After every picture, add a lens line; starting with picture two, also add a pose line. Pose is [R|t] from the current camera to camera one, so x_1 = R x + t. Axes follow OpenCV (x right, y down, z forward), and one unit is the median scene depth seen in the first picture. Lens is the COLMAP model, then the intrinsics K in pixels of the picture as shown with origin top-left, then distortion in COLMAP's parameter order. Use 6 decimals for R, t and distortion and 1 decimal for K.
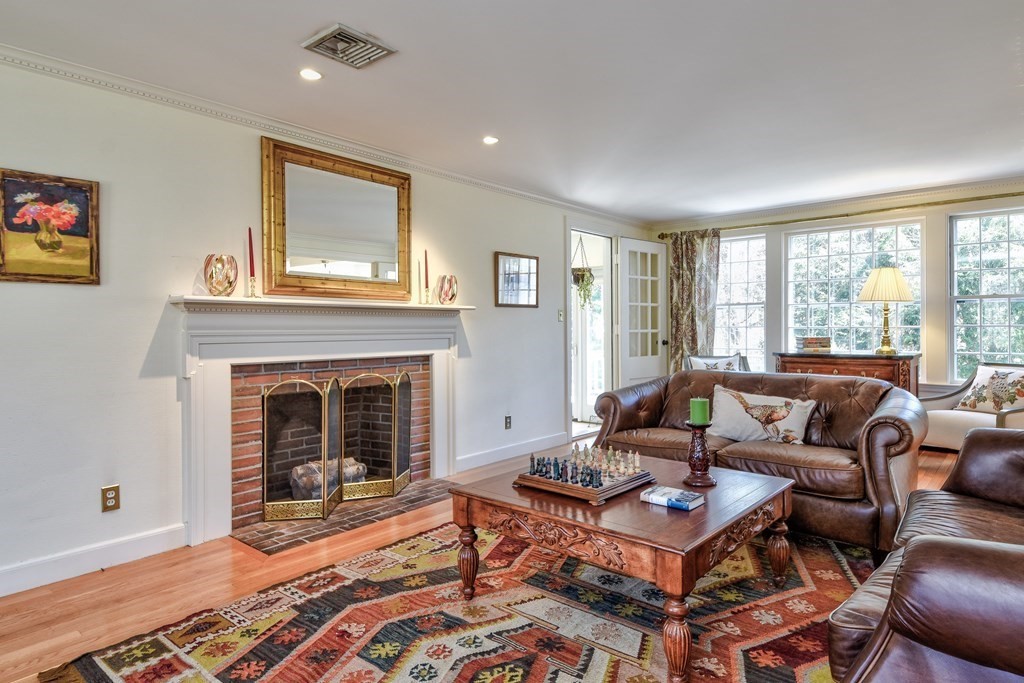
lens RADIAL K [[597.6, 0, 512.8], [0, 597.6, 333.6], [0, 0, 1]] dist [0.006762, -0.000053]
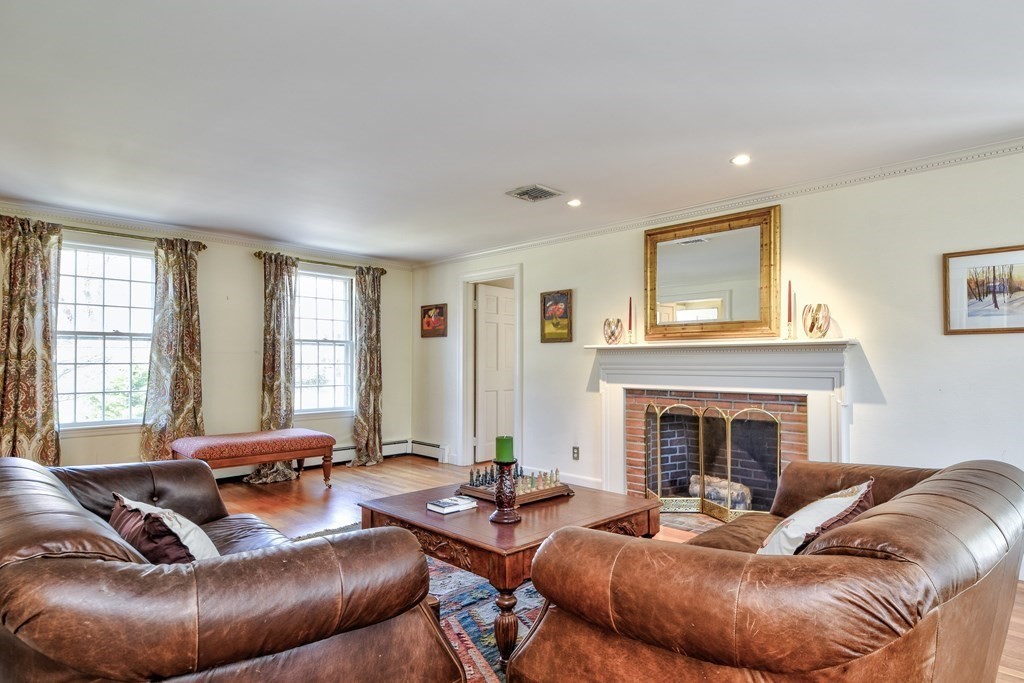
lens RADIAL K [[562.7, 0, 512.4], [0, 562.7, 349.7], [0, 0, 1]] dist [0.021801, -0.003274]
pose [[-0.107953, -0.018457, -0.993985, 0.916789], [-0.009375, 0.999802, -0.017547, -0.016814], [0.994112, 0.007425, -0.108104, 0.801214]]
